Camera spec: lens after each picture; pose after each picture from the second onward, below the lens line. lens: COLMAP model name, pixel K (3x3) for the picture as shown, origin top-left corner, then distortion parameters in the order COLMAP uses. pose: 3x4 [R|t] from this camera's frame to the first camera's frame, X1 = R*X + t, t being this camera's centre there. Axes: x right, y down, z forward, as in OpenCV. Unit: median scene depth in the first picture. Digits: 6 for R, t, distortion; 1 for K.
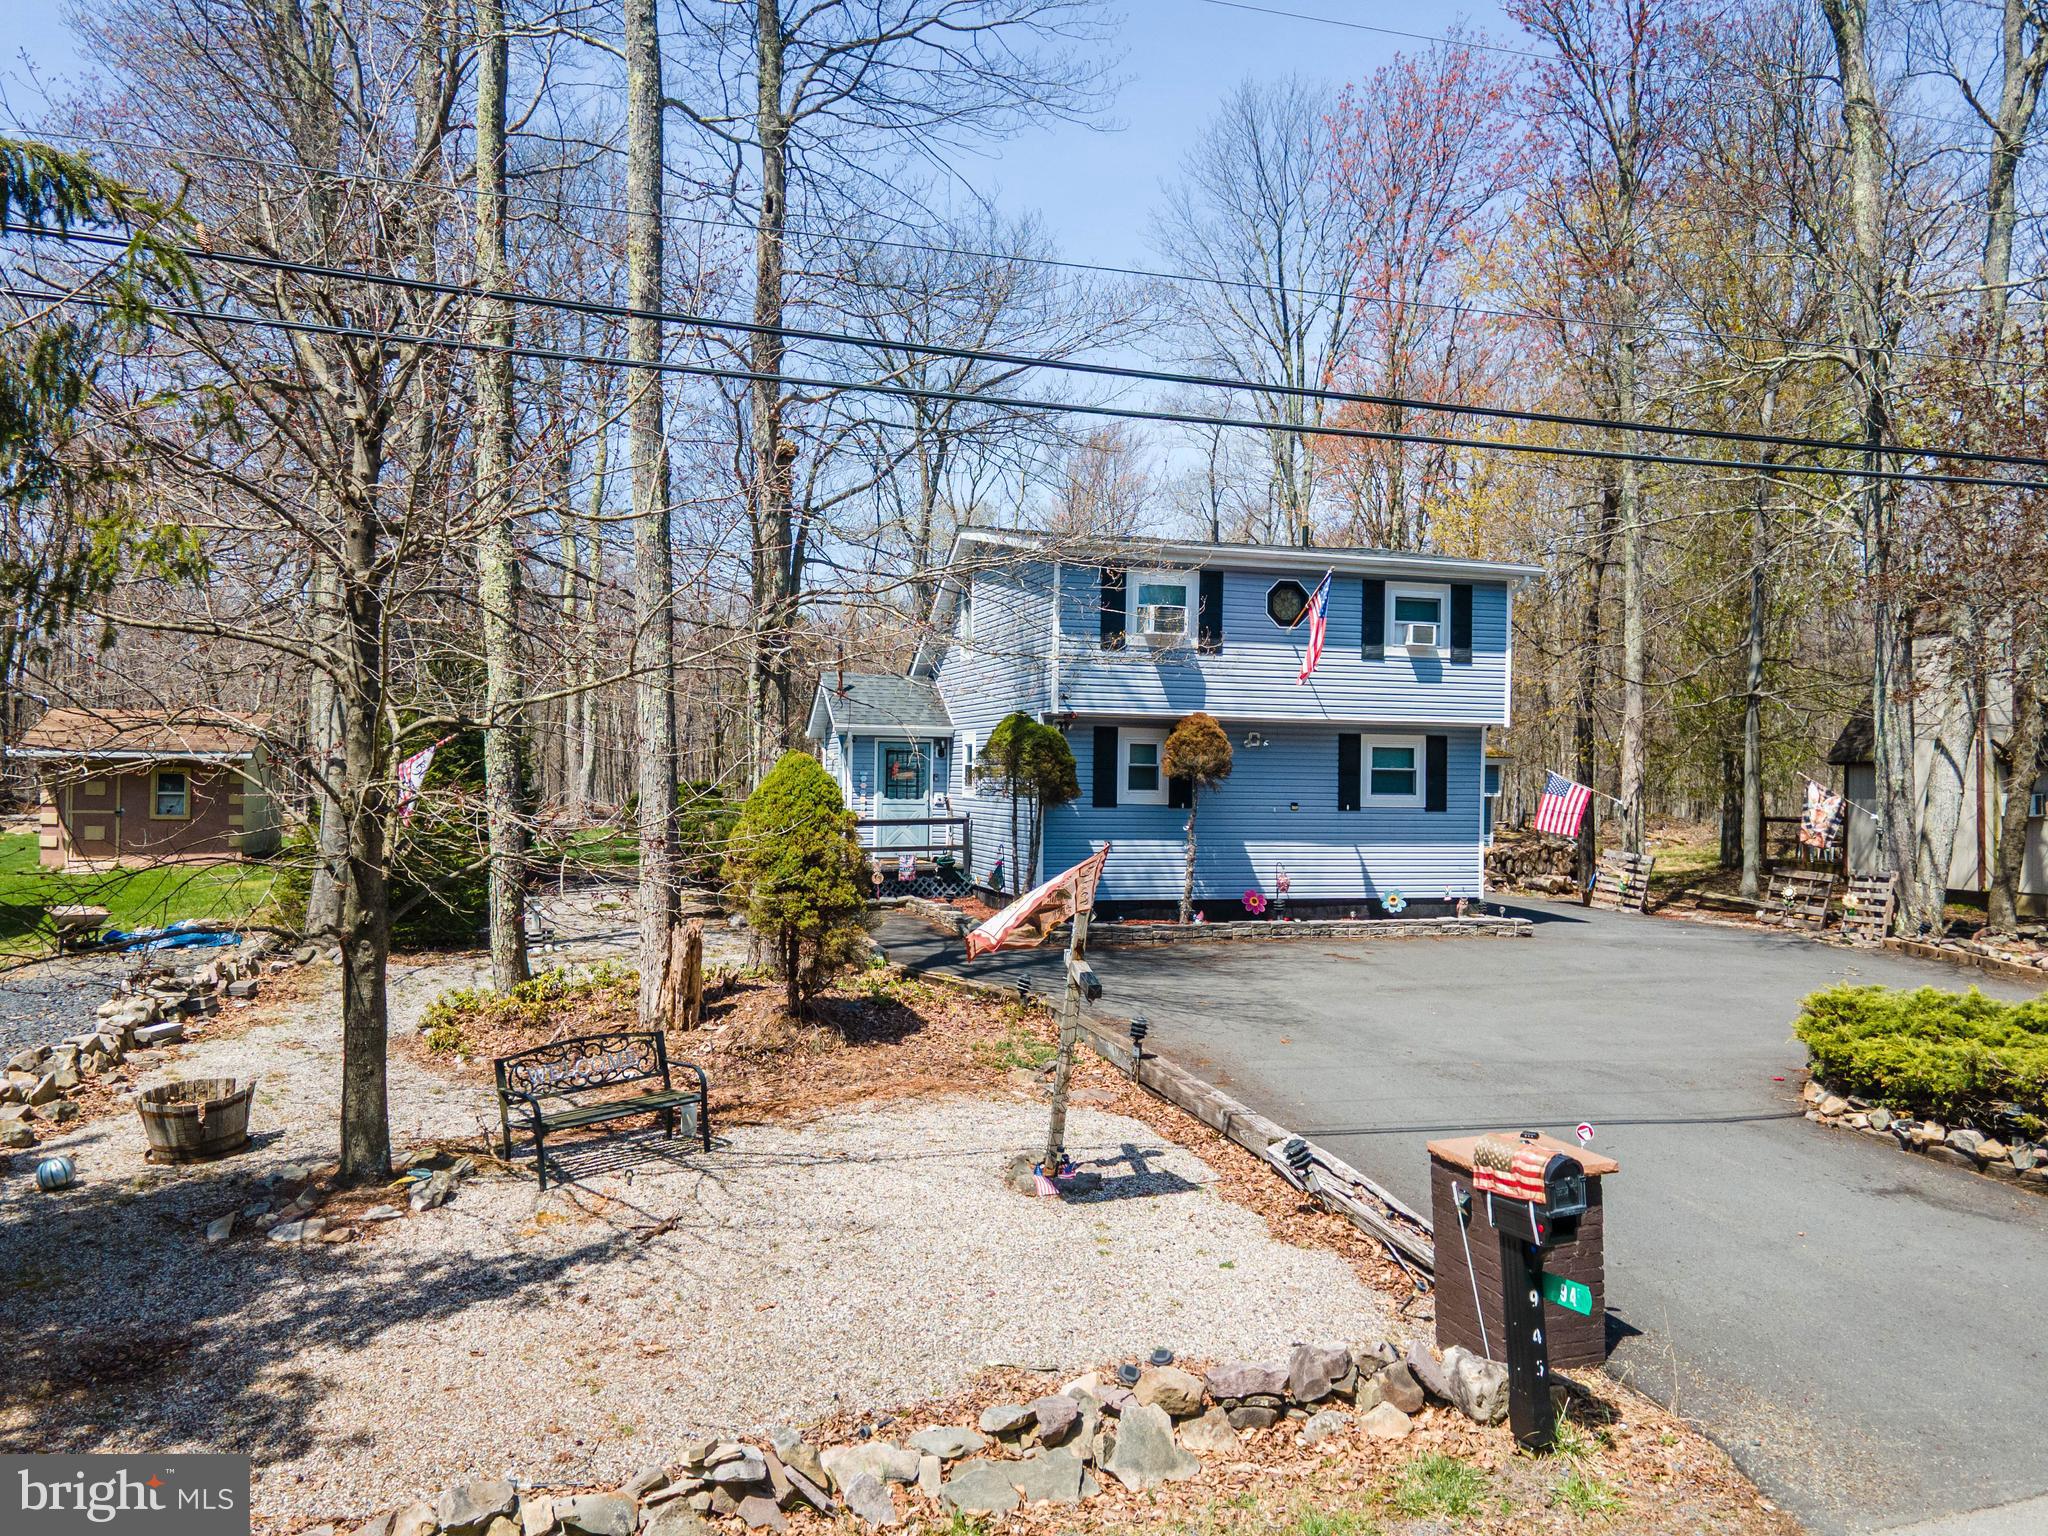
lens RADIAL K [[1486.0, 0, 1007.7], [0, 1486.0, 759.2], [0, 0, 1]] dist [0.038976, 0.012541]
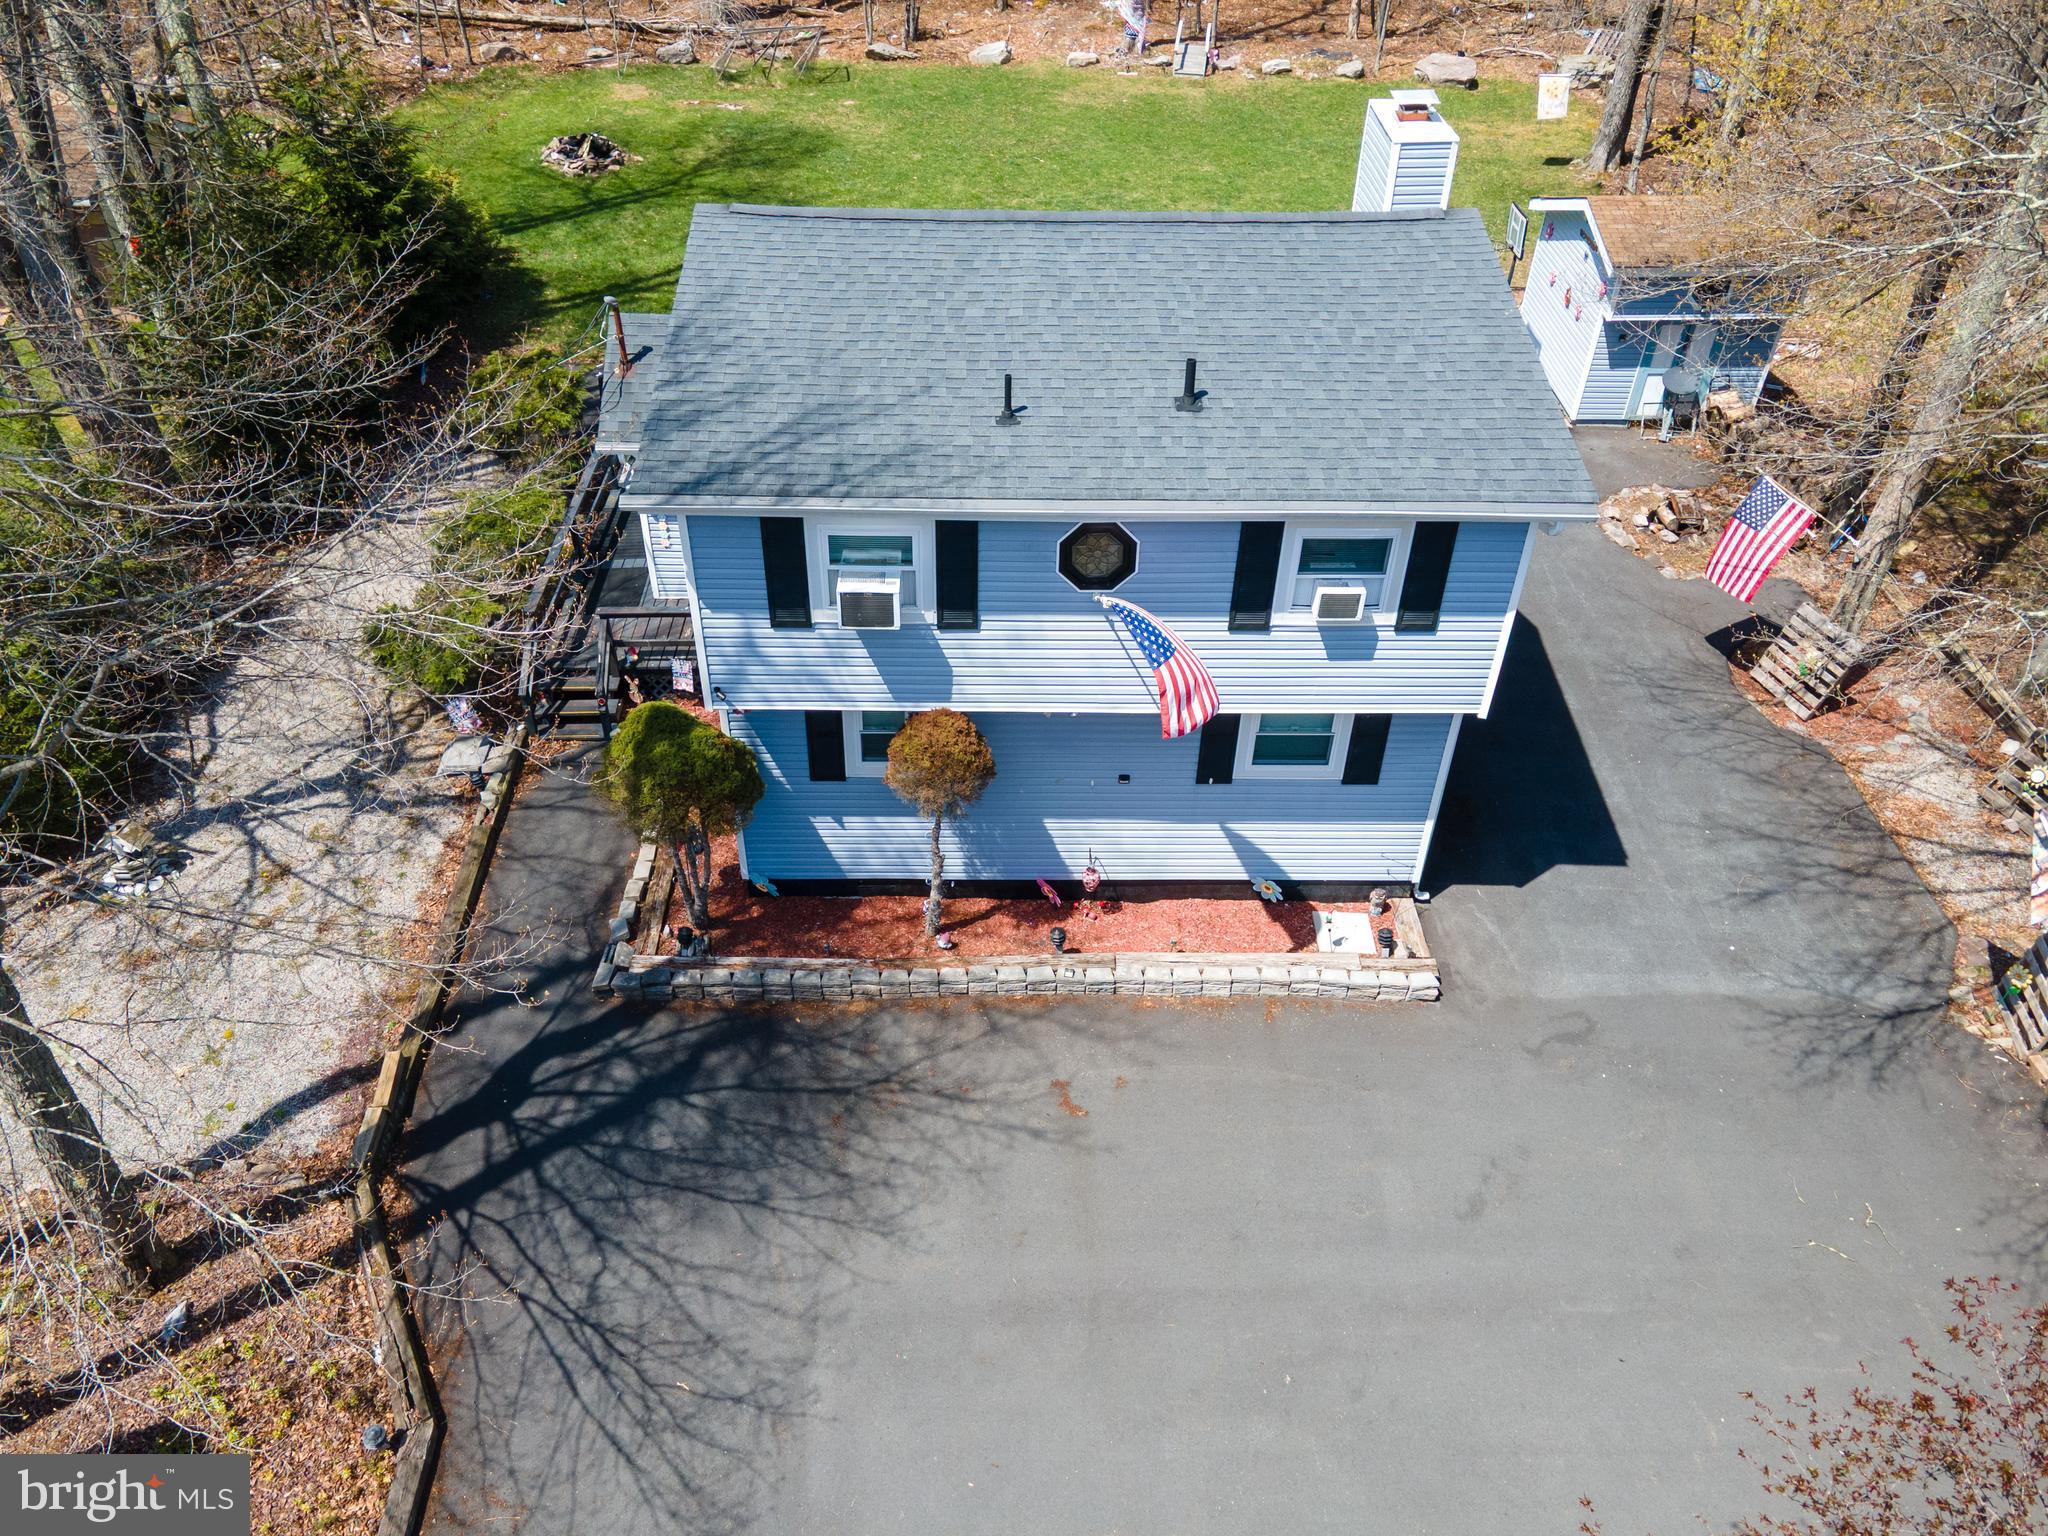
lens RADIAL K [[1486.0, 0, 997.8], [0, 1486.0, 763.0], [0, 0, 1]] dist [0.038976, 0.012541]
pose [[0.961064, 0.168288, -0.219169, 0.292595], [0.005267, 0.781855, 0.623438, -0.408164], [0.276275, -0.600318, 0.750526, 0.492809]]
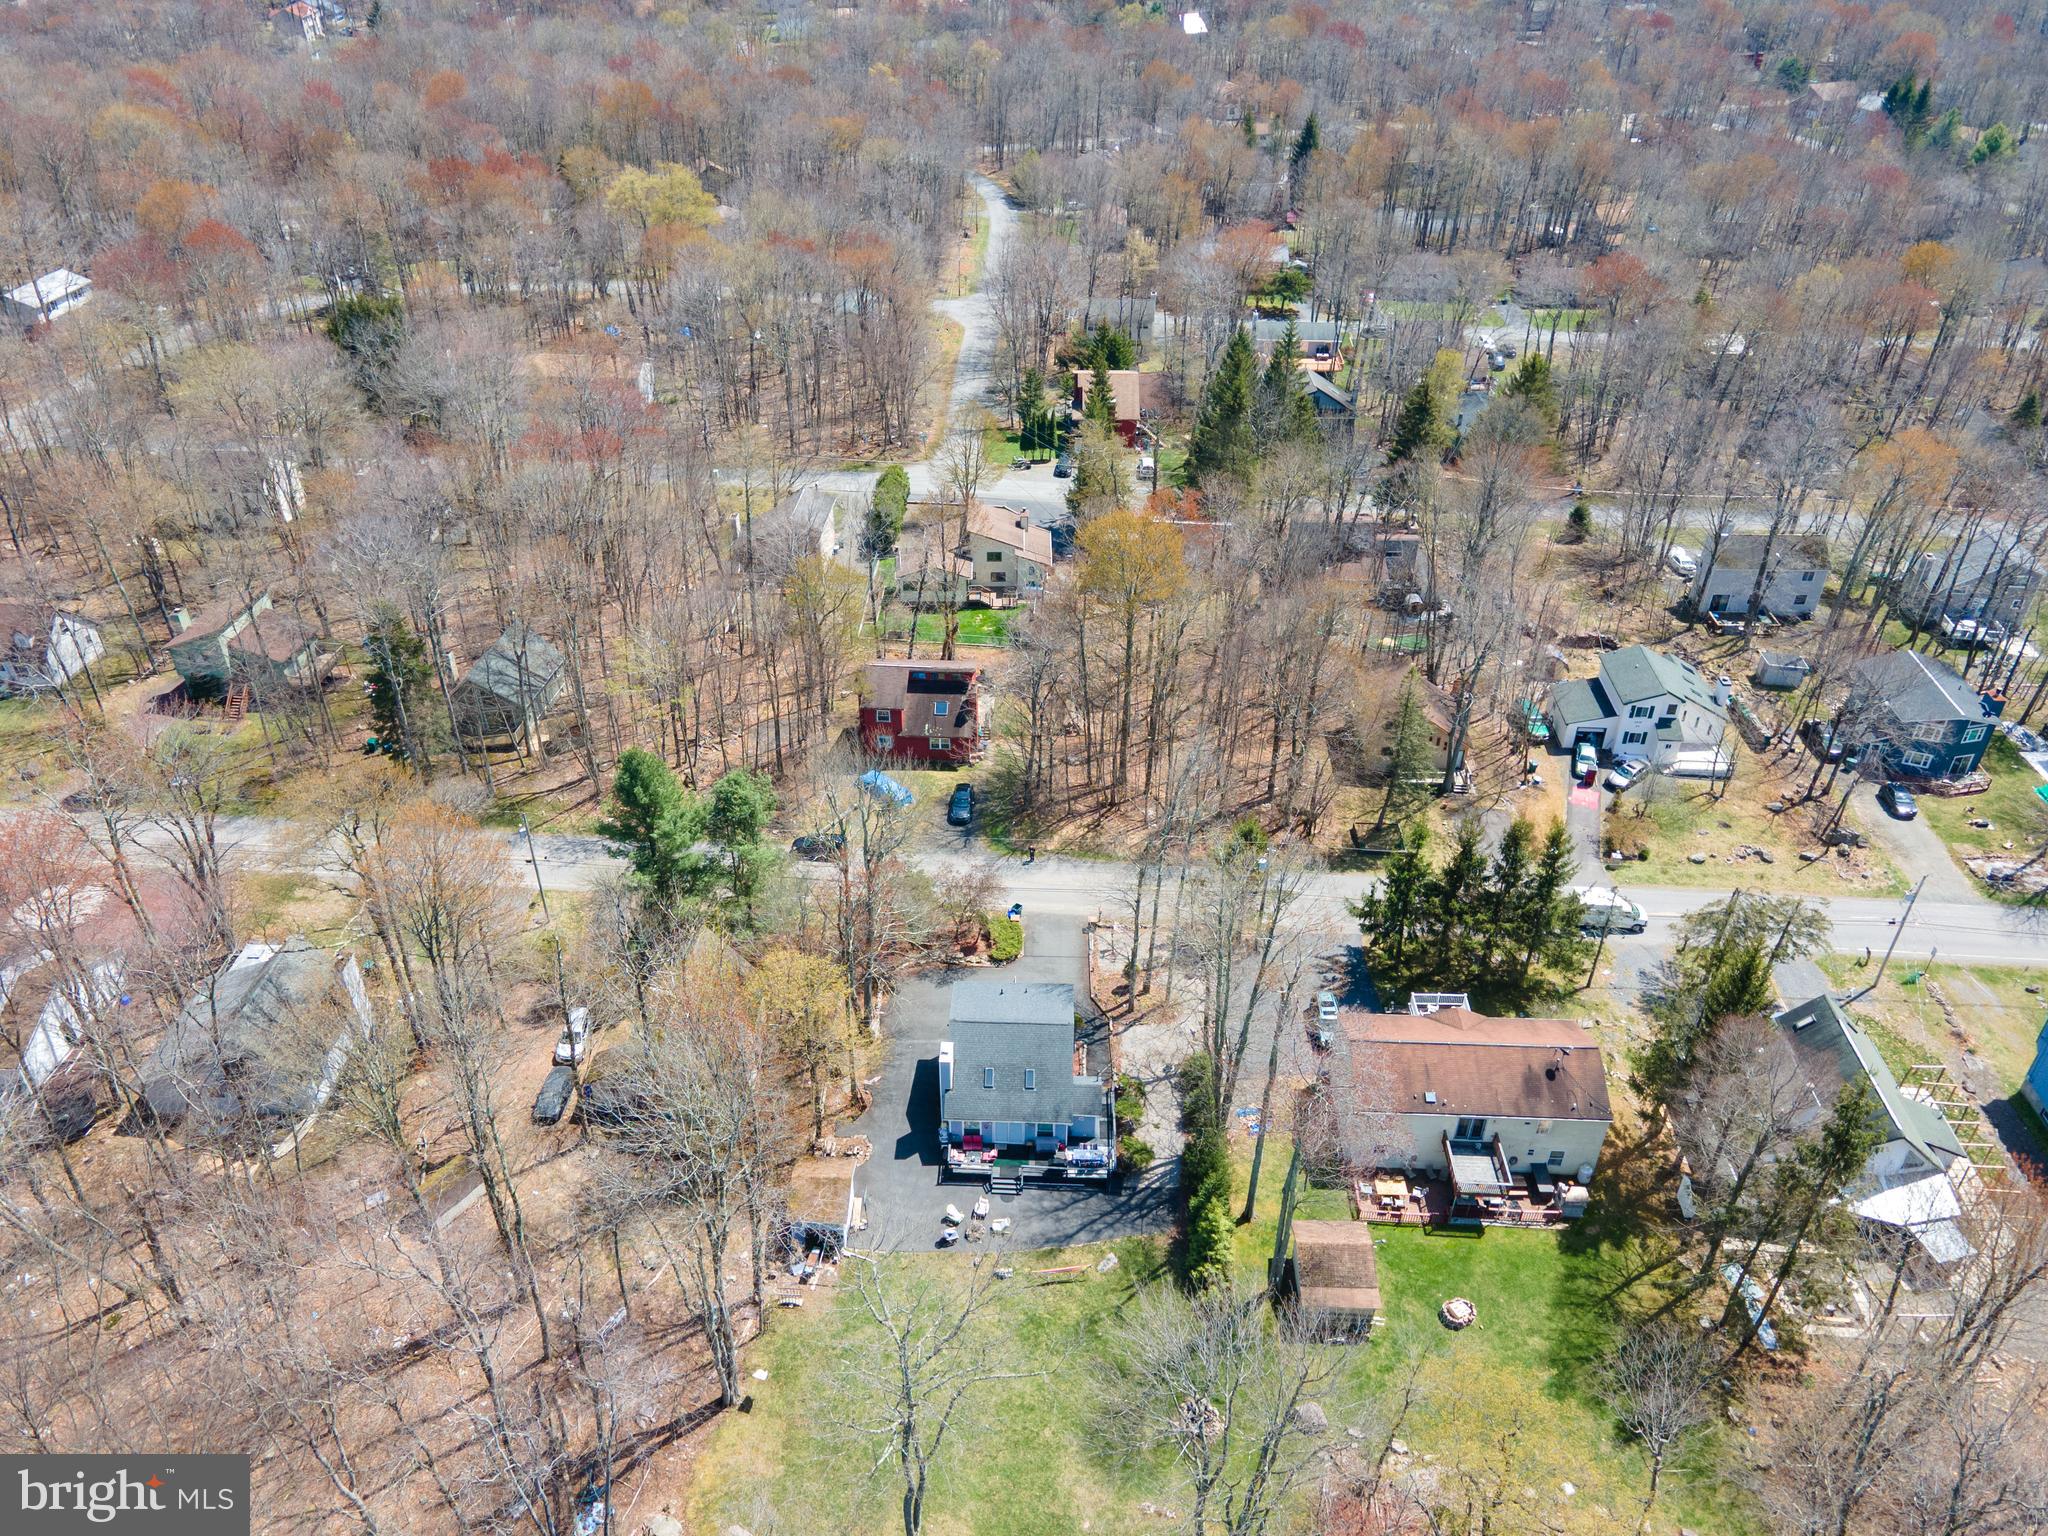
lens RADIAL K [[1486.0, 0, 1016.2], [0, 1486.0, 792.0], [0, 0, 1]] dist [0.038976, 0.012541]
pose [[-0.948031, -0.197980, 0.249079, -0.826717], [-0.019645, 0.817761, 0.575223, -3.224971], [-0.317570, 0.540436, -0.779152, 4.204969]]
